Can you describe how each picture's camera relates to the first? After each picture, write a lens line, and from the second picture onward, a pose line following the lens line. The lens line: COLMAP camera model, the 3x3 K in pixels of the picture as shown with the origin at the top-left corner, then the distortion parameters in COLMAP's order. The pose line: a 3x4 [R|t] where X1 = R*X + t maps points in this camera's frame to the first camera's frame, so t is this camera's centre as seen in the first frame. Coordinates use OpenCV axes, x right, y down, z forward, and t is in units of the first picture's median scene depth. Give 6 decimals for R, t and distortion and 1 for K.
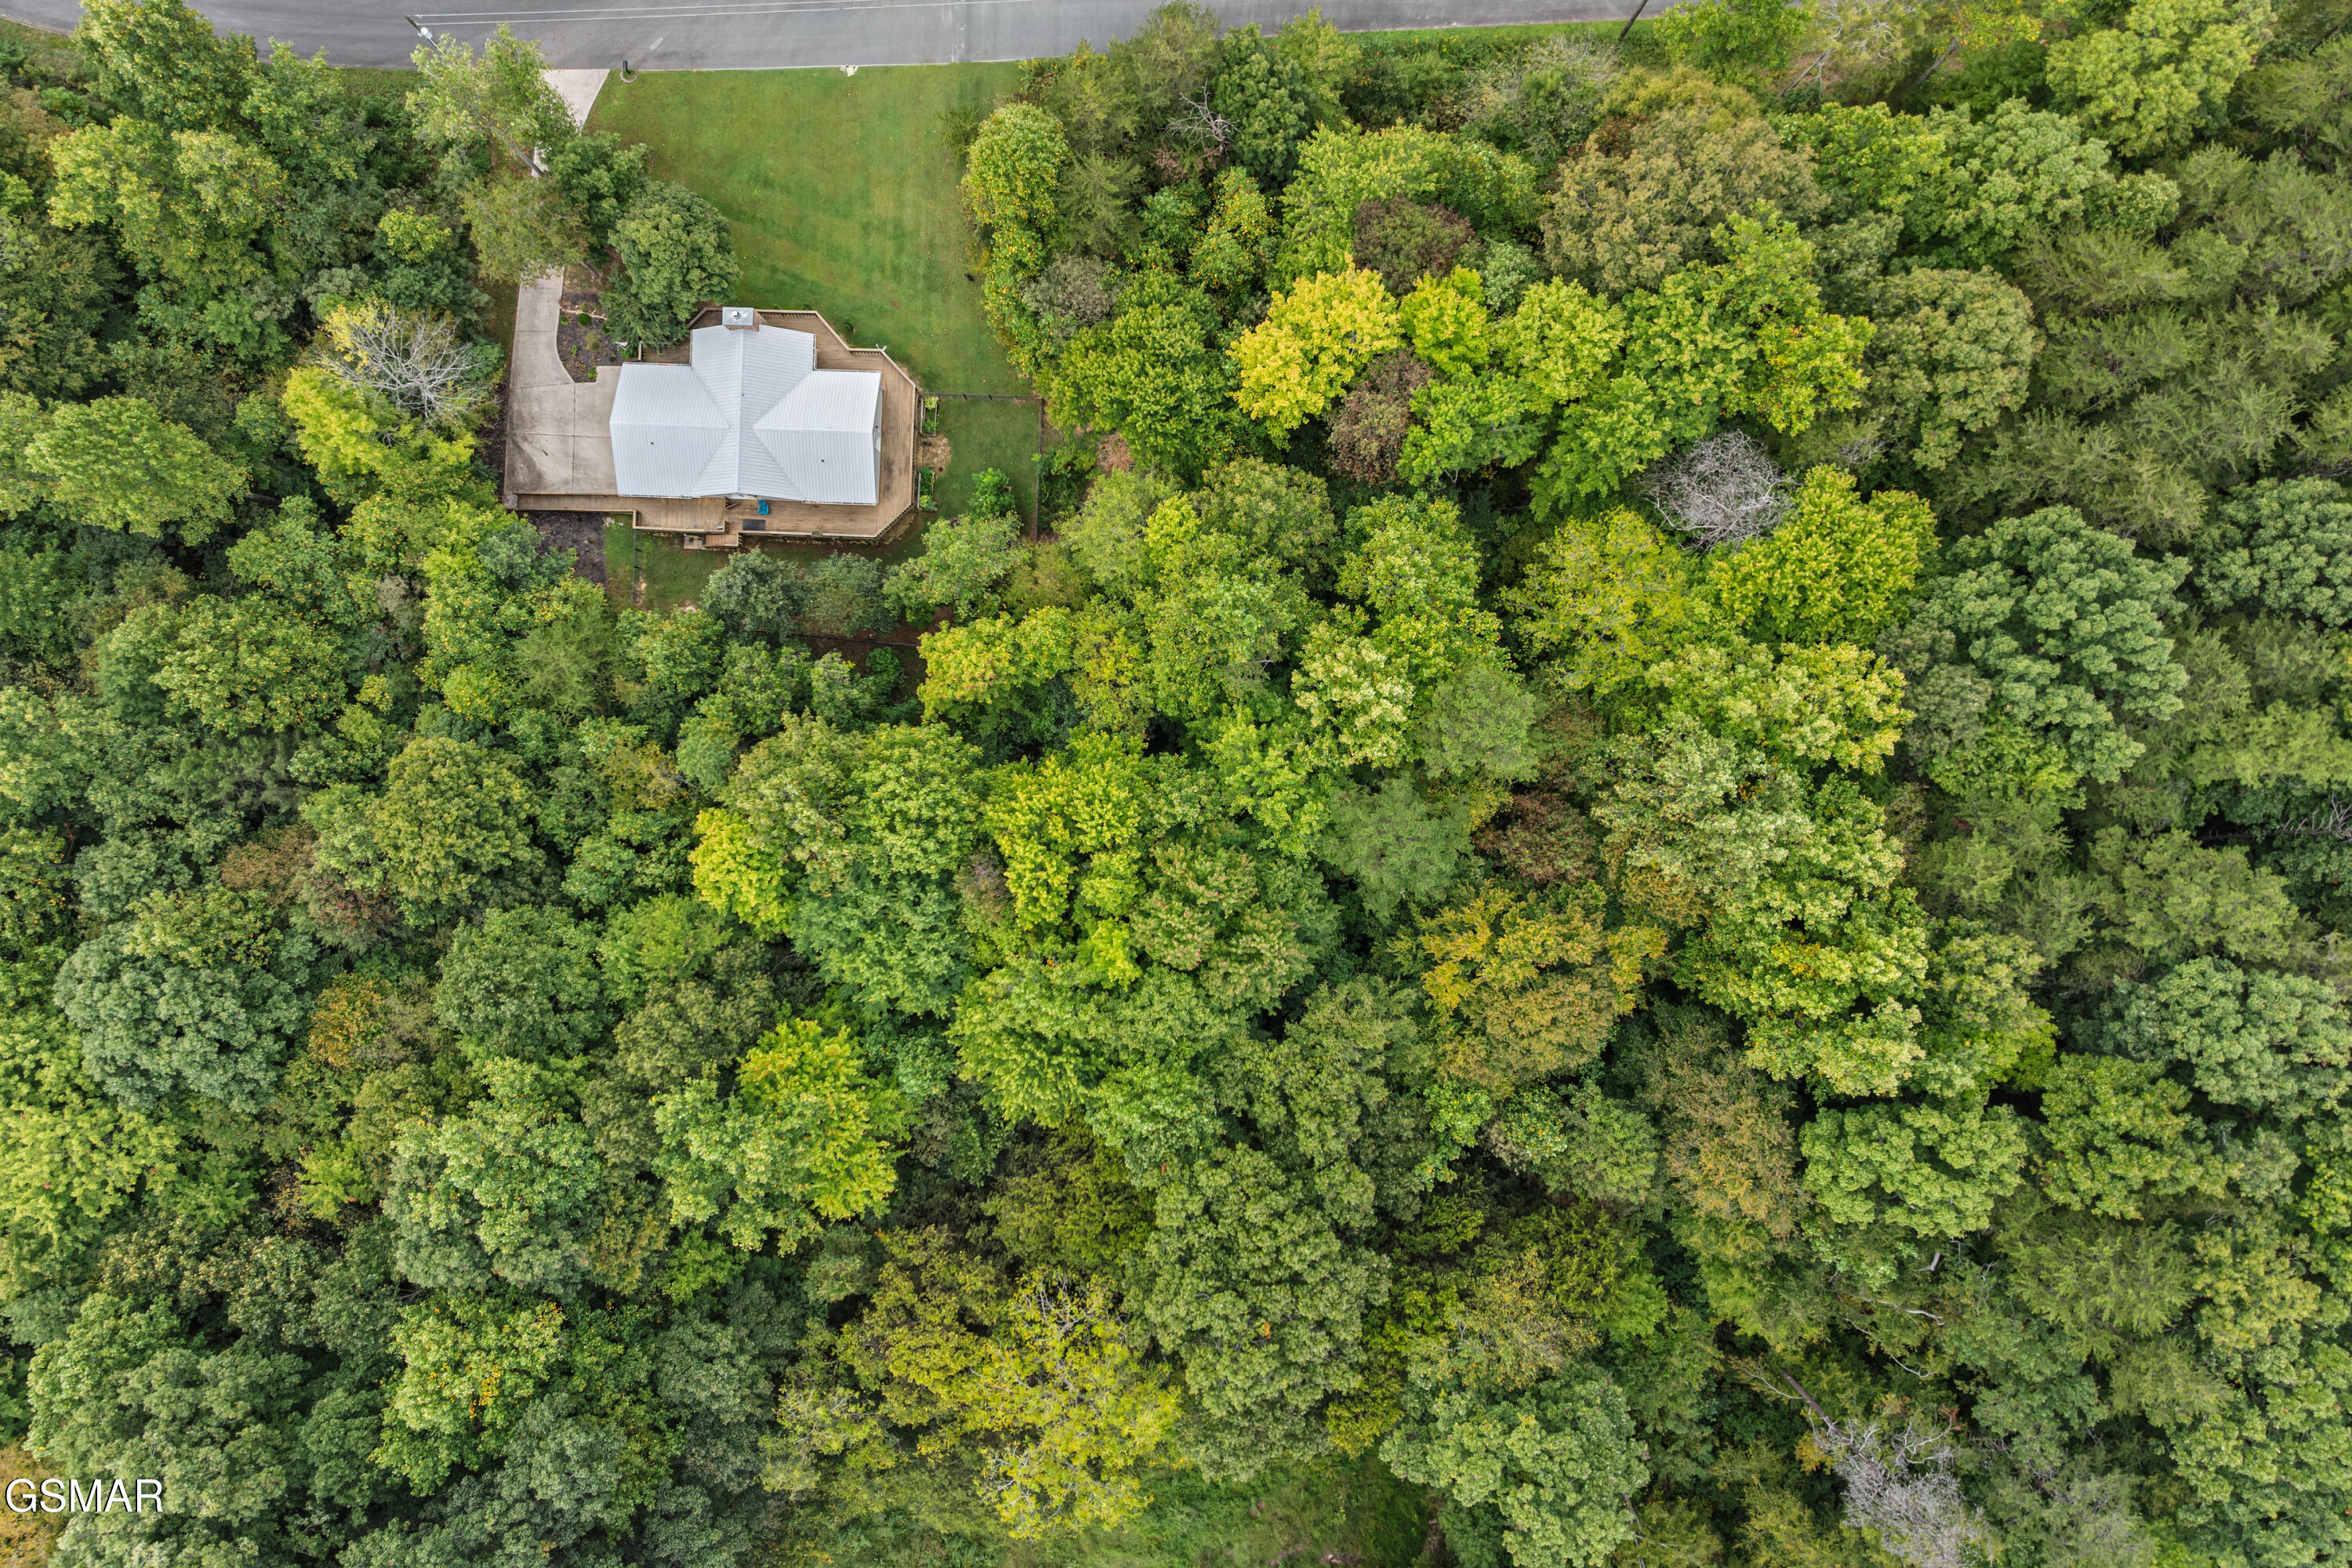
lens RADIAL K [[1637.2, 0, 1180.5], [0, 1637.2, 773.7], [0, 0, 1]] dist [-0.025345, 0.001795]
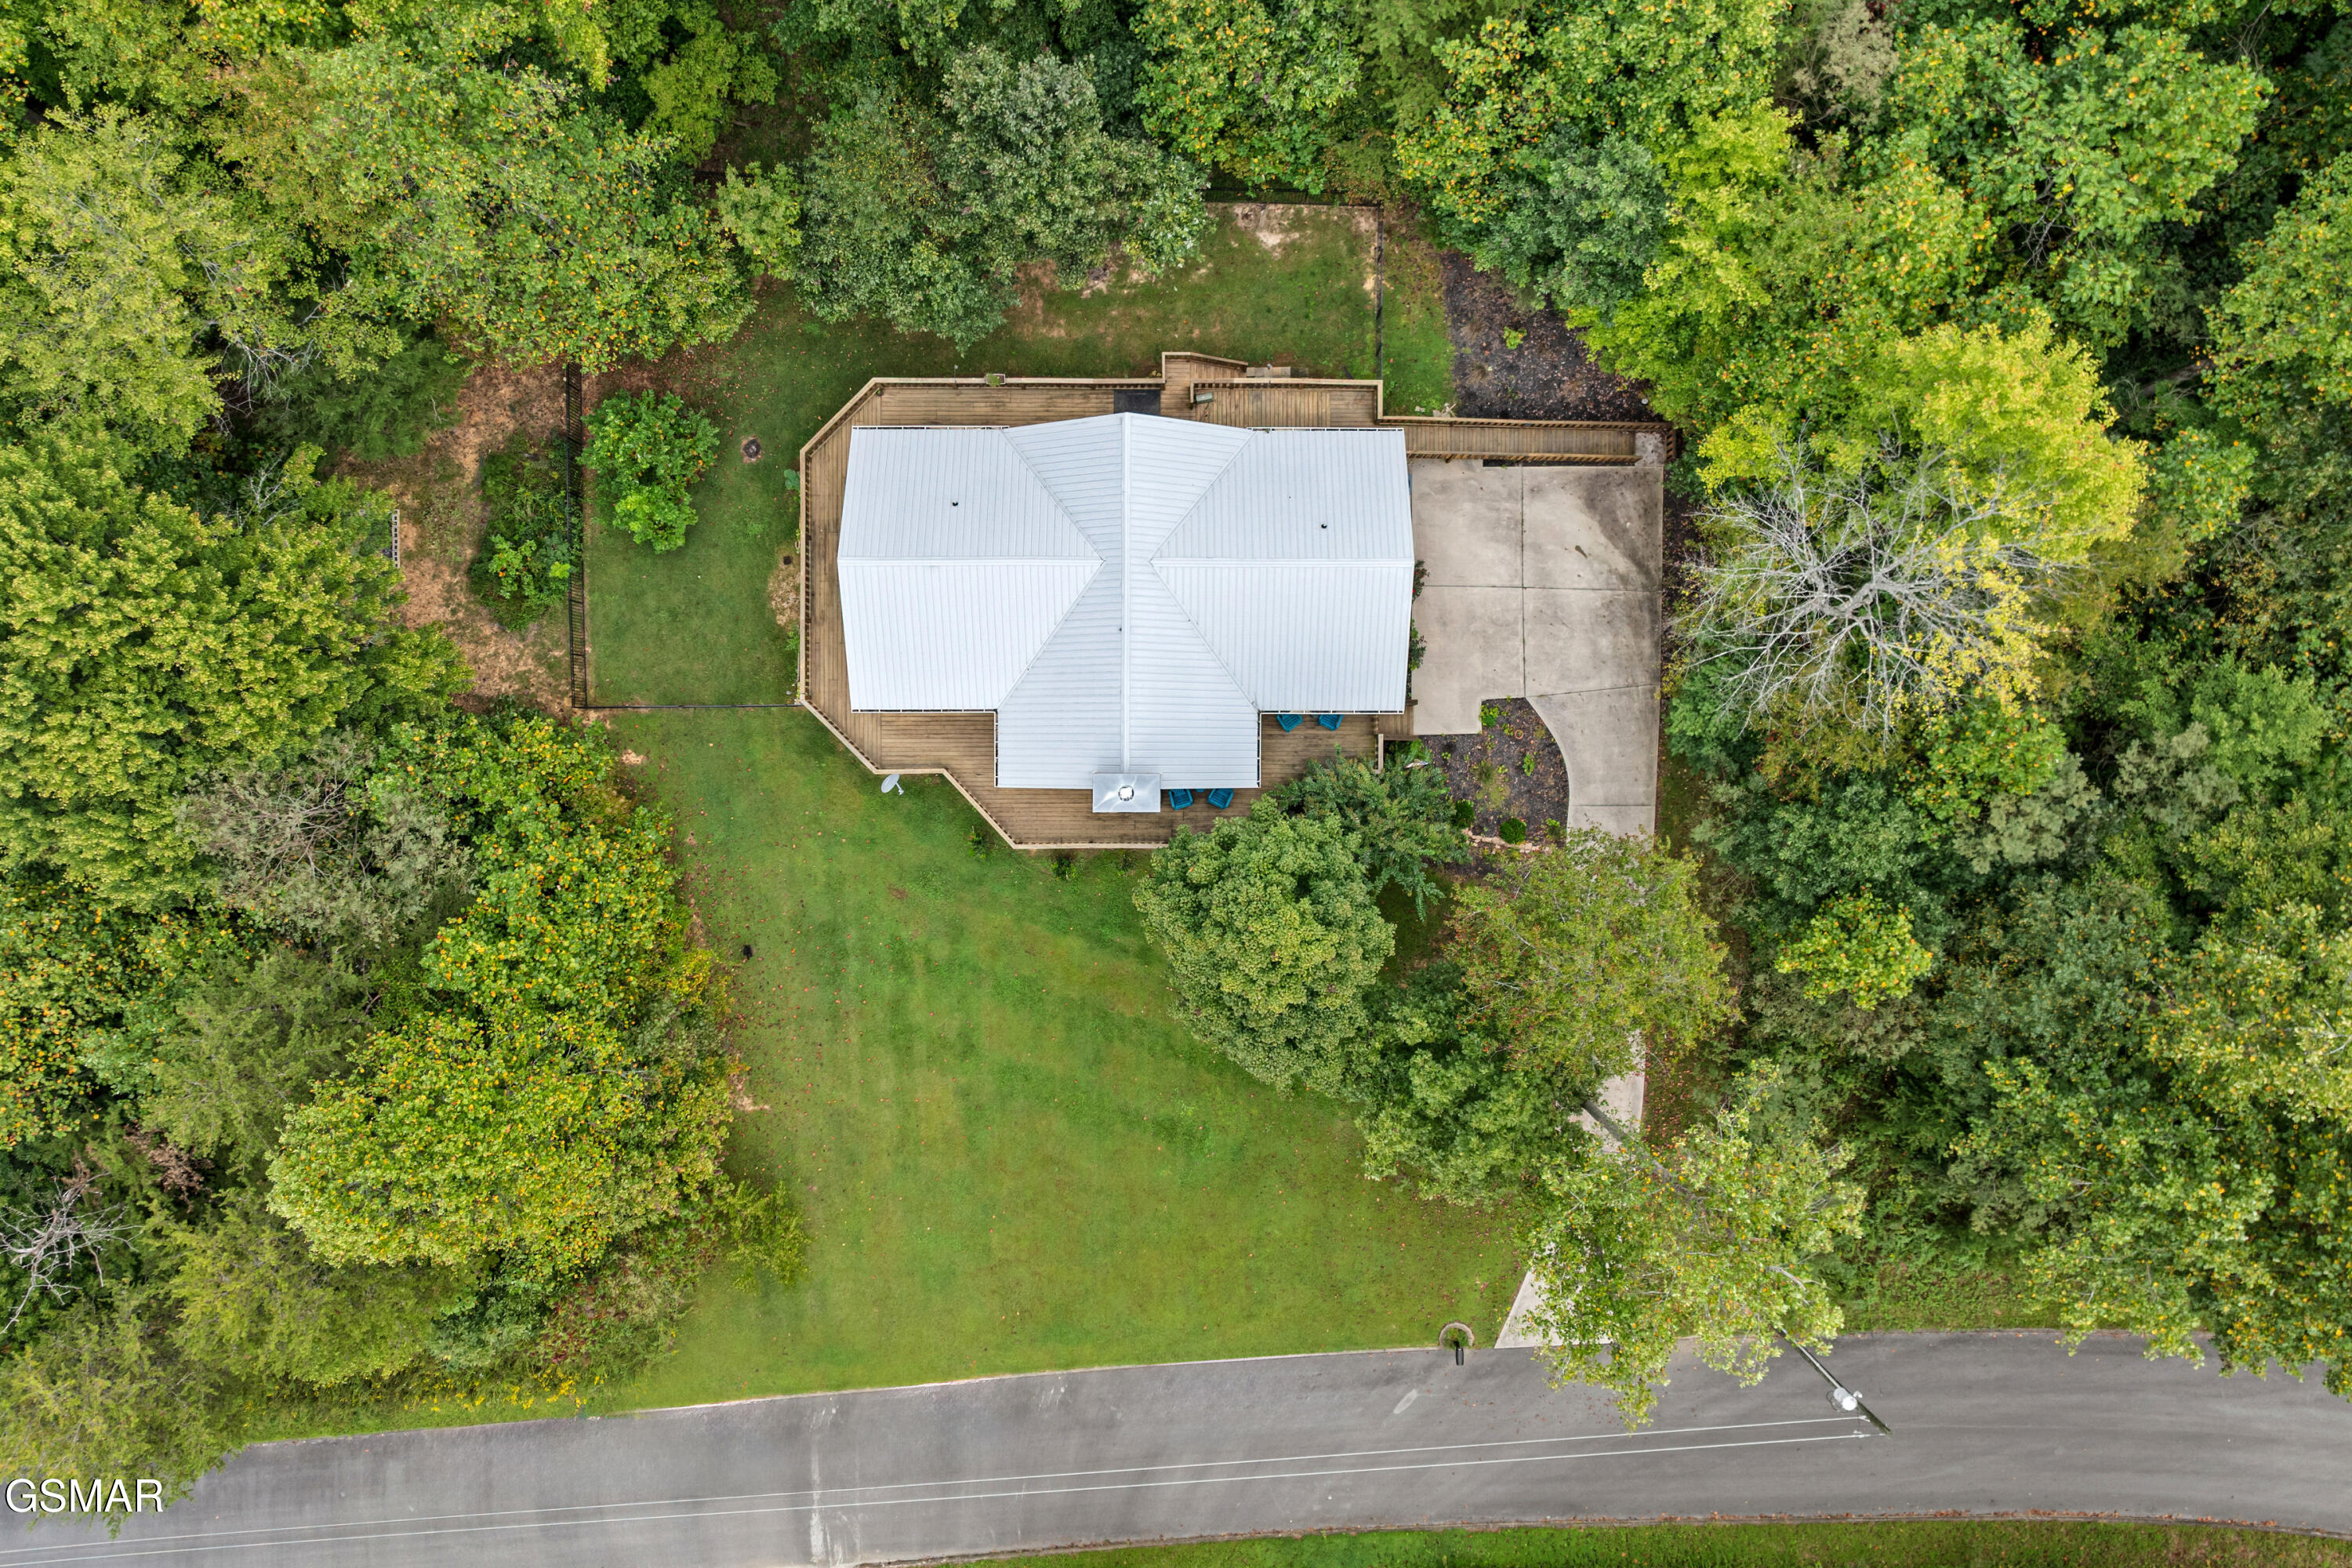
lens RADIAL K [[1637.2, 0, 1180.5], [0, 1637.2, 773.7], [0, 0, 1]] dist [-0.025345, 0.001795]
pose [[-0.999264, 0.032912, -0.019682, -0.279562], [-0.032657, -0.999381, -0.013099, -0.273071], [-0.020101, -0.012446, 0.999720, 0.556735]]
